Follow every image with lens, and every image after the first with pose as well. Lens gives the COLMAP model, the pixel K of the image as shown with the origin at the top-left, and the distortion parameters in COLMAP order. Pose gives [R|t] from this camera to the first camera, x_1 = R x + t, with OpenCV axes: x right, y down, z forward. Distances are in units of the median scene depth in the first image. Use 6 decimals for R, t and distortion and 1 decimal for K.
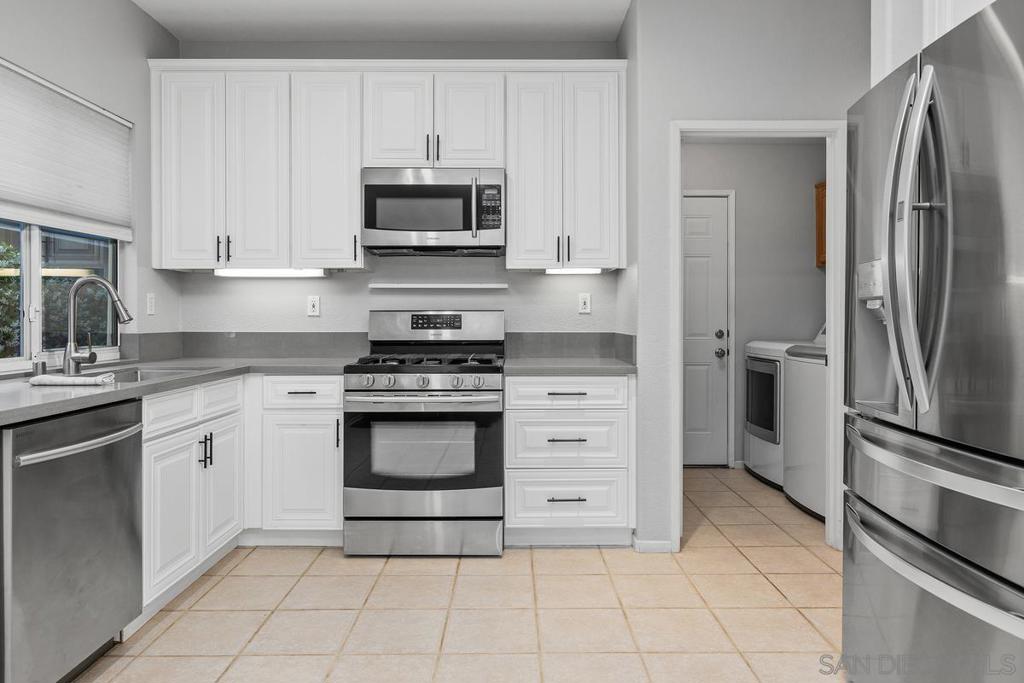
lens RADIAL K [[643.8, 0, 515.2], [0, 643.8, 321.6], [0, 0, 1]] dist [0.002772, -0.001056]
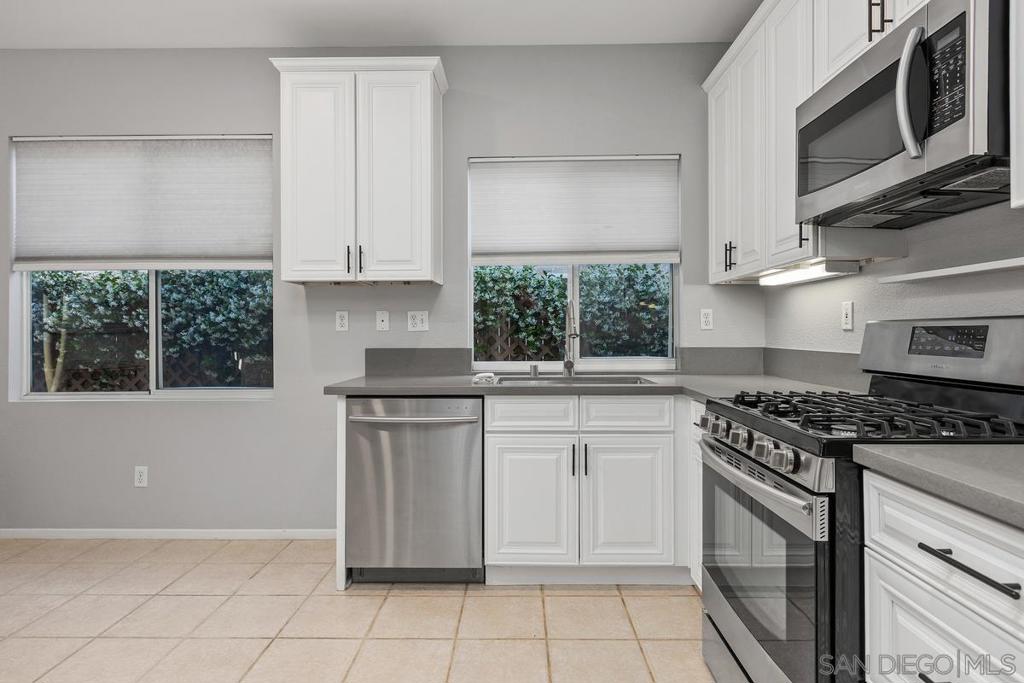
lens RADIAL K [[547.9, 0, 508.9], [0, 547.9, 333.6], [0, 0, 1]] dist [0.004527, -0.001279]
pose [[-0.015156, -0.000773, -0.999885, 0.328647], [-0.004812, 0.999988, -0.000700, -0.002638], [0.999874, 0.004801, -0.015159, 0.713345]]
